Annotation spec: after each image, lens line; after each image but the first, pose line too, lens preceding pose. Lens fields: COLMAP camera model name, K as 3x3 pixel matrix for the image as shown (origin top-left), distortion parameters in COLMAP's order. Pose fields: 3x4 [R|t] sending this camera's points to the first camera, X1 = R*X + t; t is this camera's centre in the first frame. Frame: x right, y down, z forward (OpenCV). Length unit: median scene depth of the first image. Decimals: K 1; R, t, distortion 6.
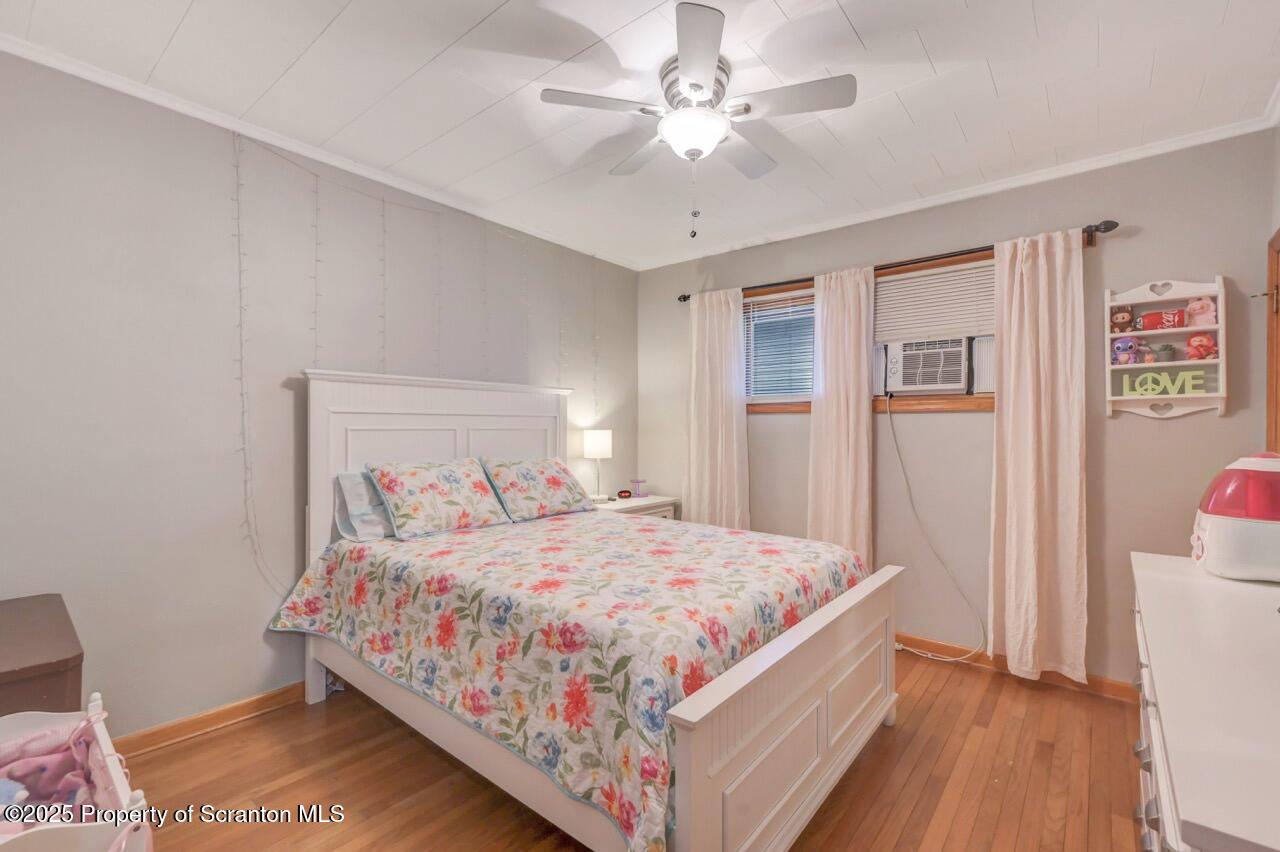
lens RADIAL K [[563.7, 0, 641.4], [0, 563.7, 420.6], [0, 0, 1]] dist [0.008513, 0.000650]
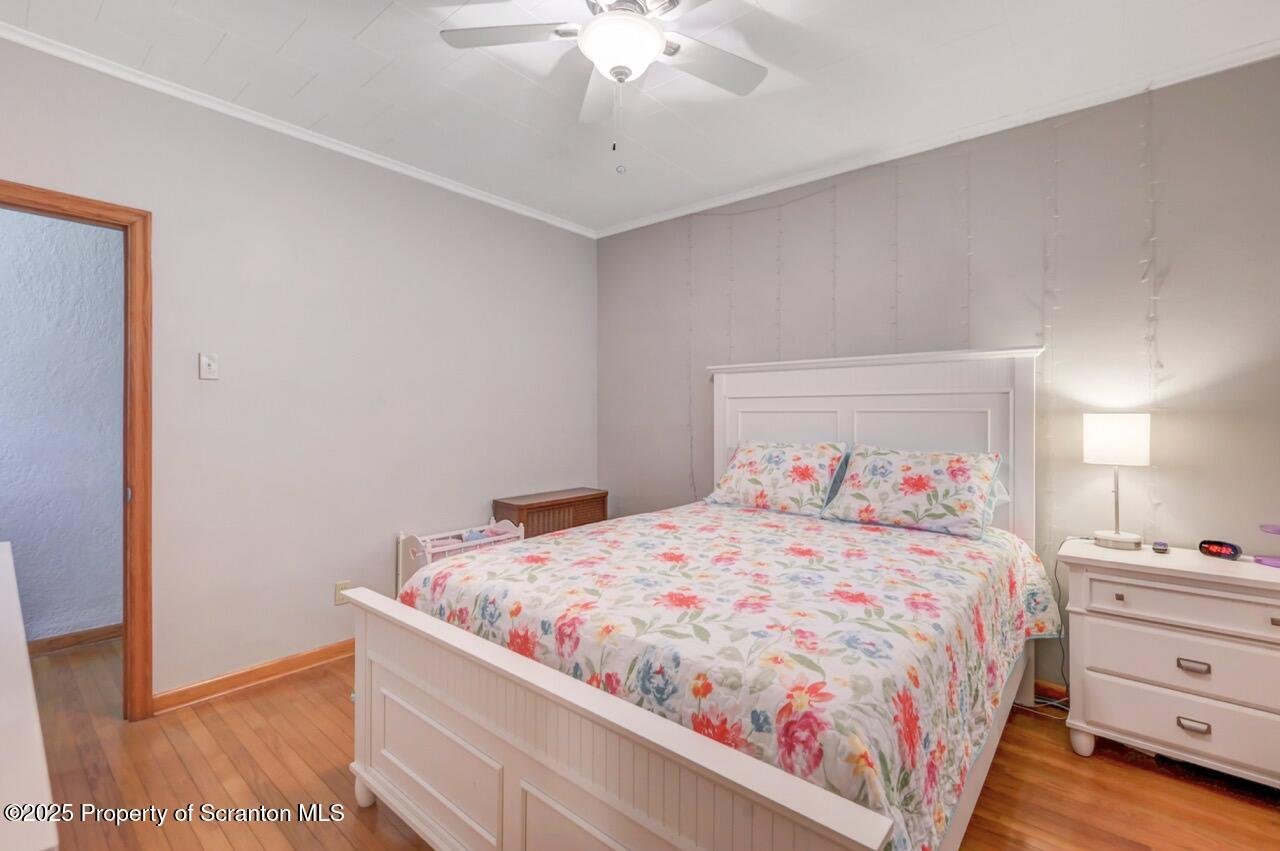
lens RADIAL K [[563.7, 0, 641.4], [0, 563.7, 420.1], [0, 0, 1]] dist [0.008513, 0.000650]
pose [[-0.012132, 0.008907, -0.999887, 0.708882], [0.007669, 0.999932, 0.008814, 0.020725], [0.999897, -0.007561, -0.012200, 0.798114]]
